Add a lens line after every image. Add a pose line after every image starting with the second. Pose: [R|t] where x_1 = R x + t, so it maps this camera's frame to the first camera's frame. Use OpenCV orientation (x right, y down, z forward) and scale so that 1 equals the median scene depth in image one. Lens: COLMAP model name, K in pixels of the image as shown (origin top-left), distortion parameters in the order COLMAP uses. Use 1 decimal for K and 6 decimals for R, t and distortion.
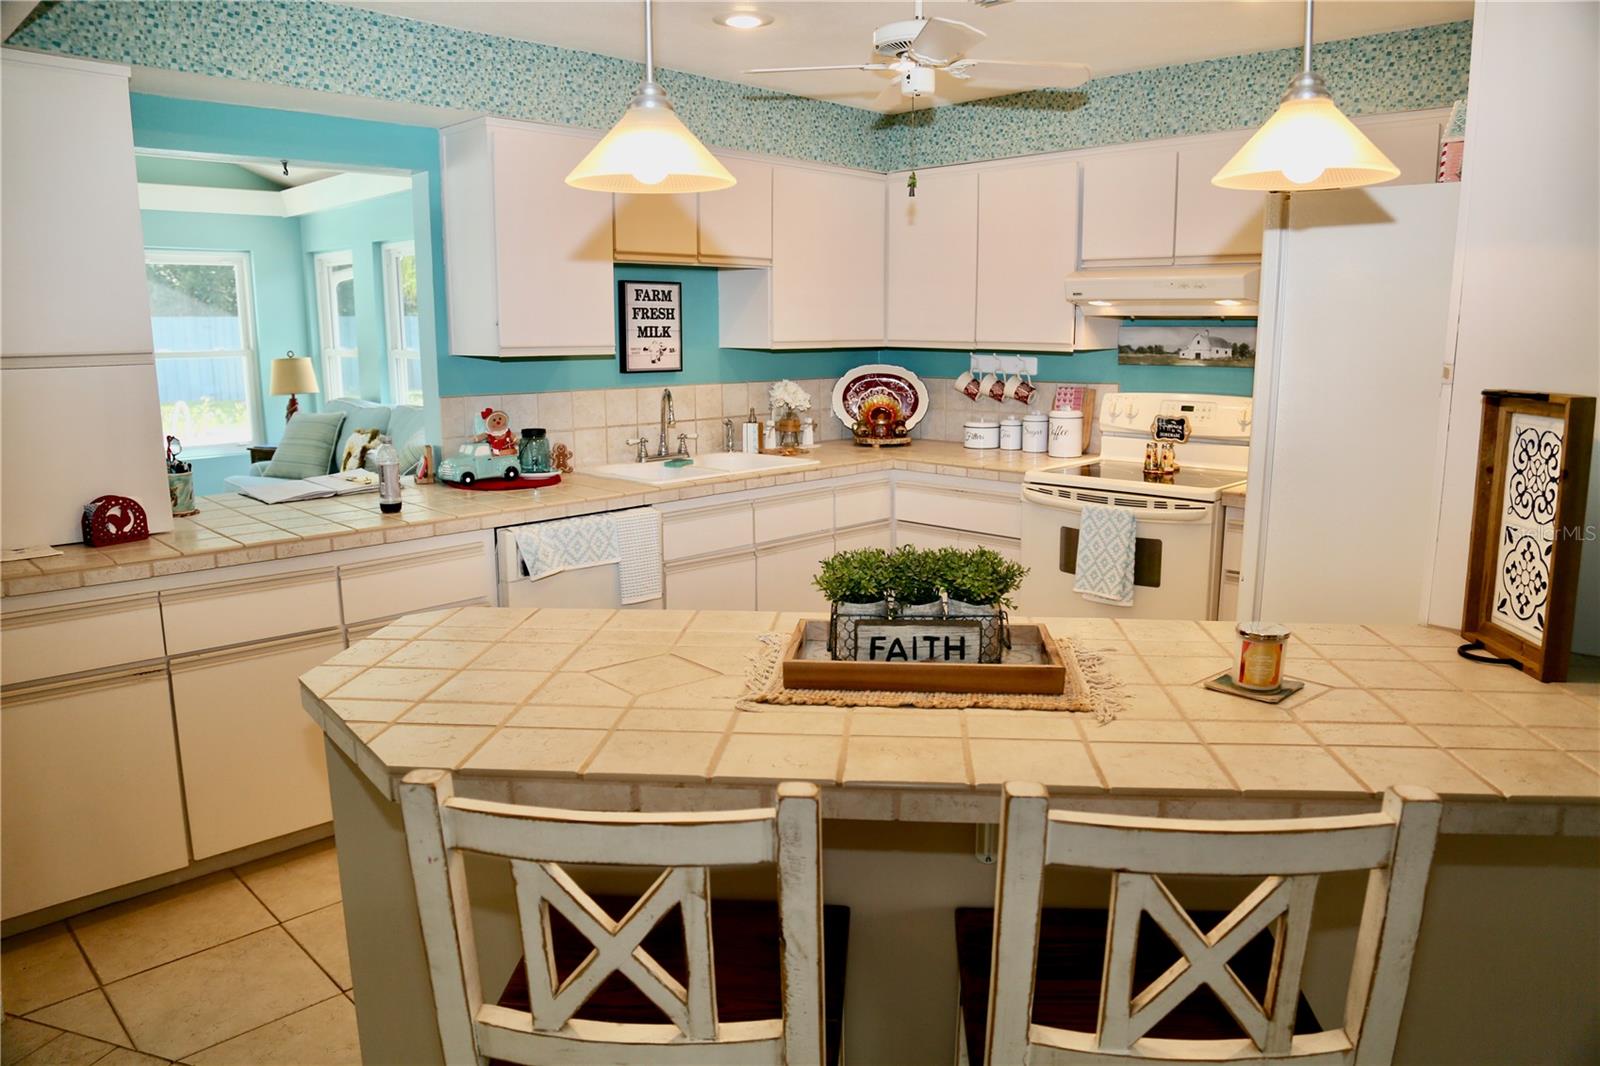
lens RADIAL K [[1089.4, 0, 795.7], [0, 1089.4, 535.6], [0, 0, 1]] dist [-0.120151, 0.067957]
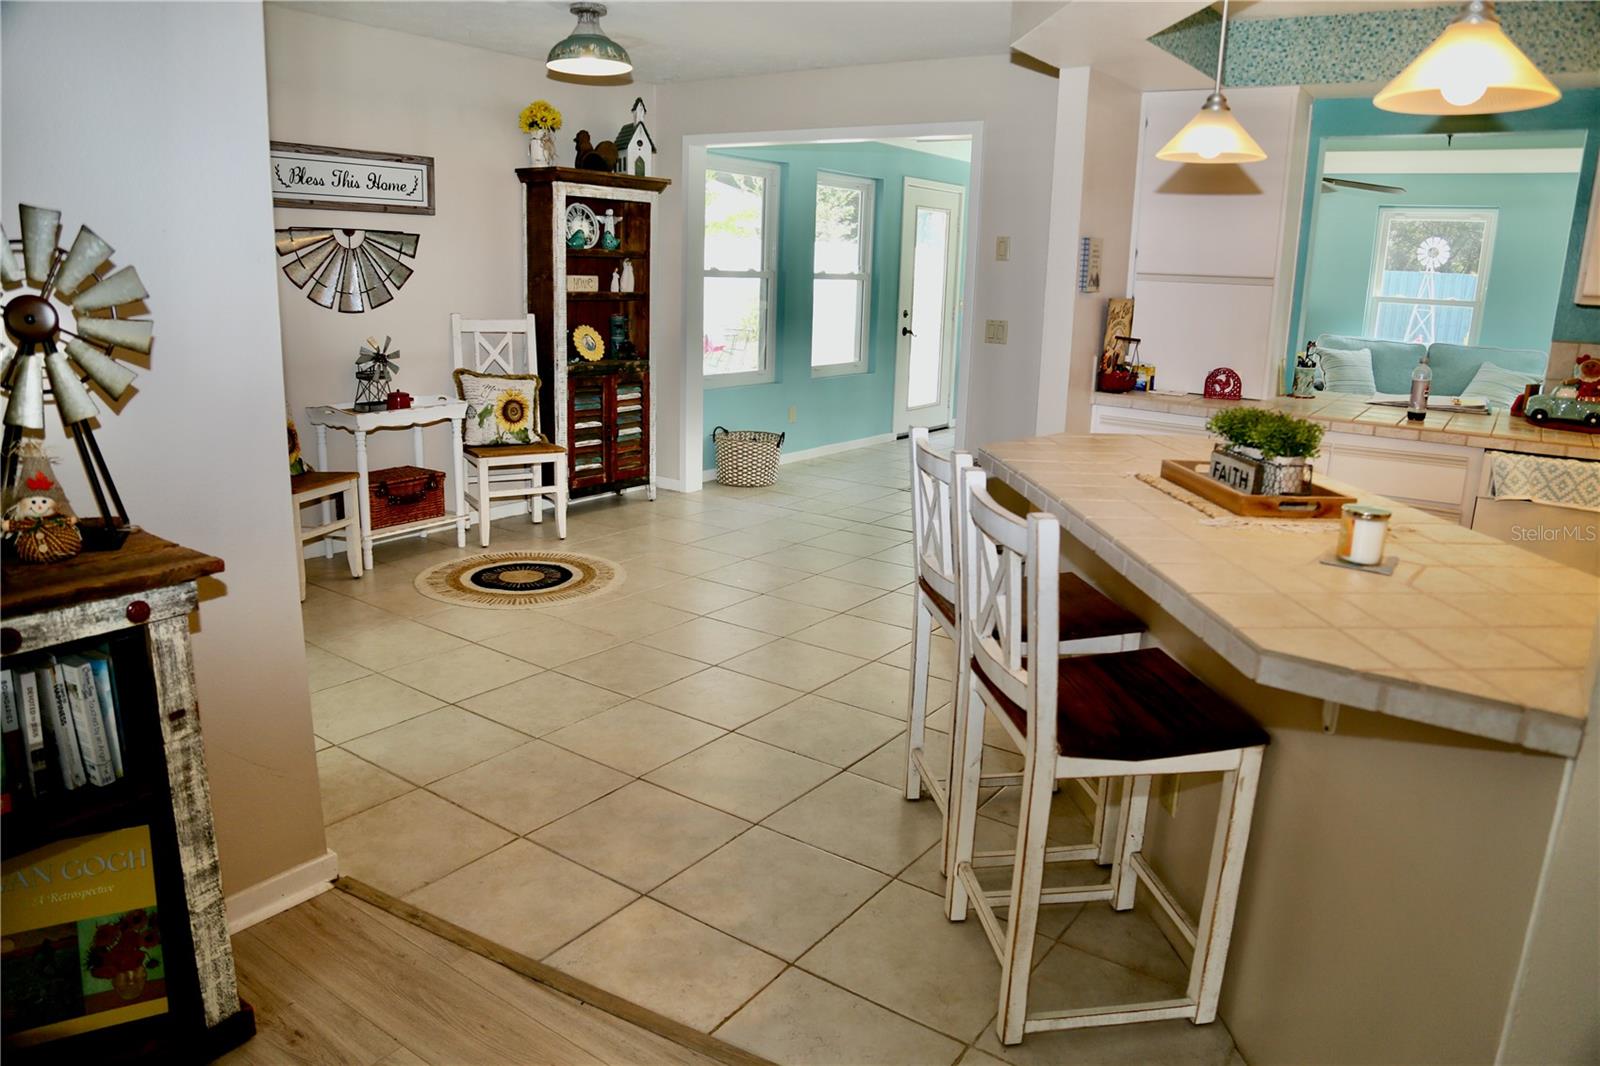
lens RADIAL K [[1089.4, 0, 807.0], [0, 1089.4, 524.8], [0, 0, 1]] dist [-0.120151, 0.067957]
pose [[0.167996, 0.232628, -0.957947, 0.542092], [-0.214300, 0.957136, 0.194849, 0.005958], [0.962212, 0.172554, 0.210647, 0.072580]]
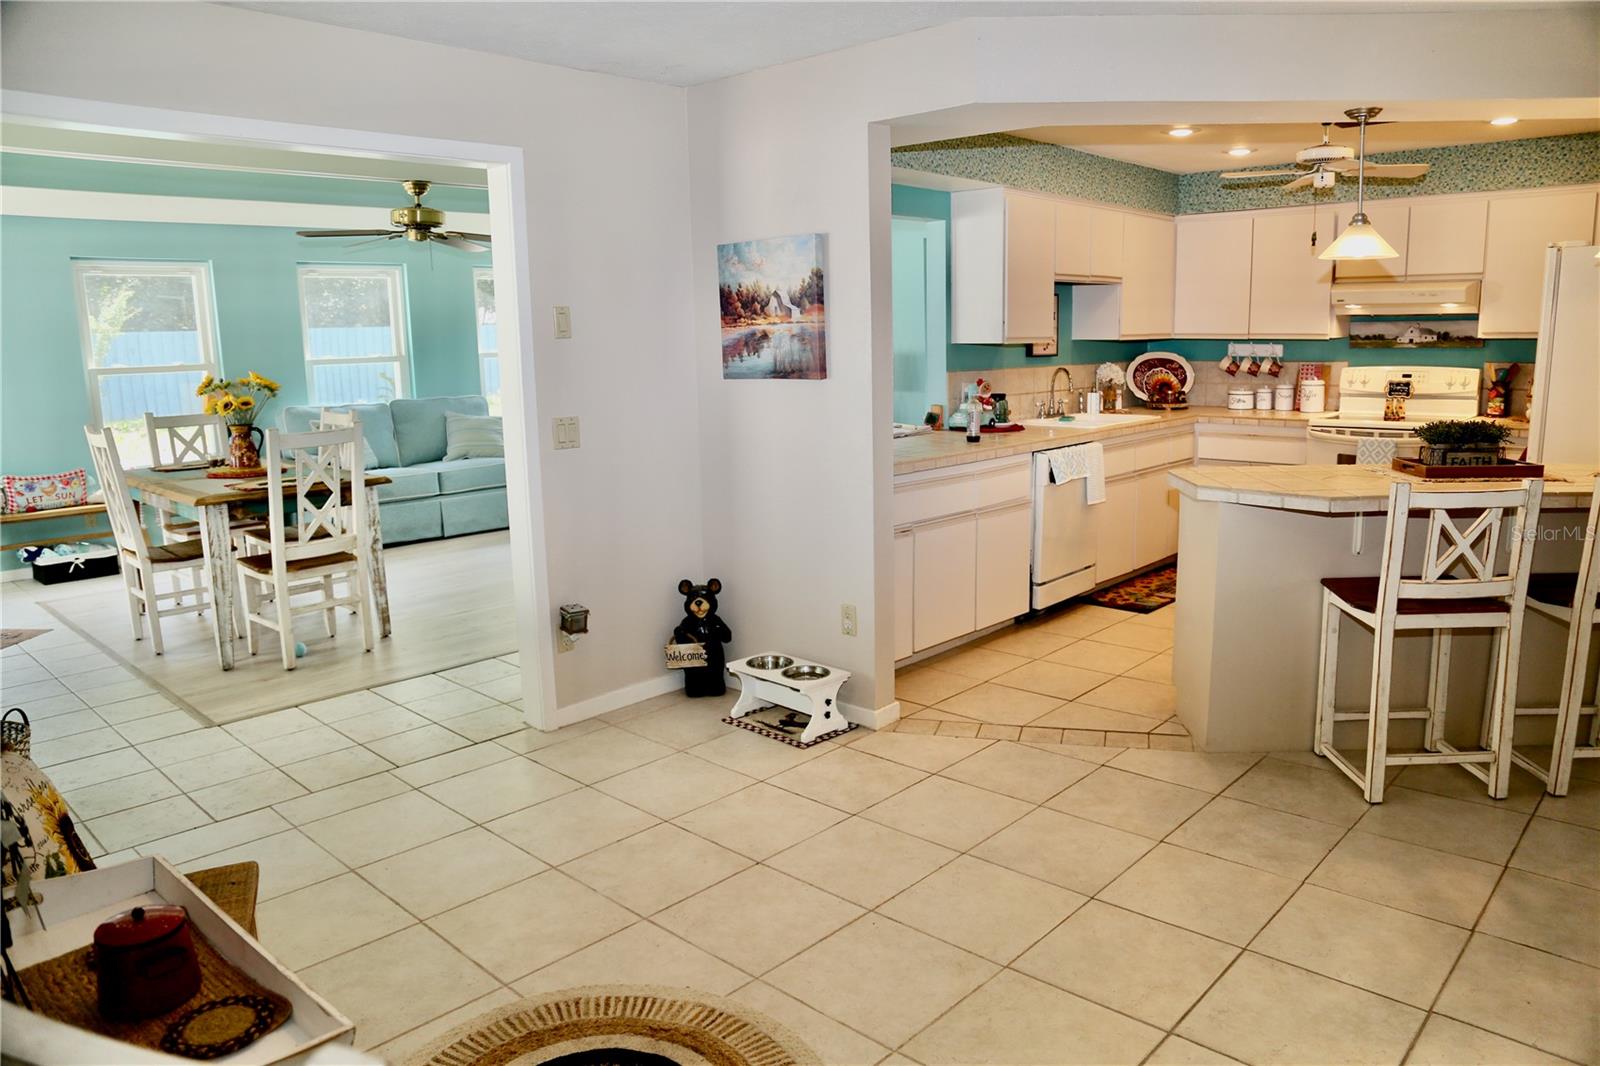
lens RADIAL K [[1089.4, 0, 805.5], [0, 1089.4, 541.4], [0, 0, 1]] dist [-0.120151, 0.067957]
pose [[0.999328, -0.024744, 0.027052, -0.519007], [0.024713, 0.999694, 0.001463, 0.089510], [-0.027080, -0.000793, 0.999633, -0.447243]]
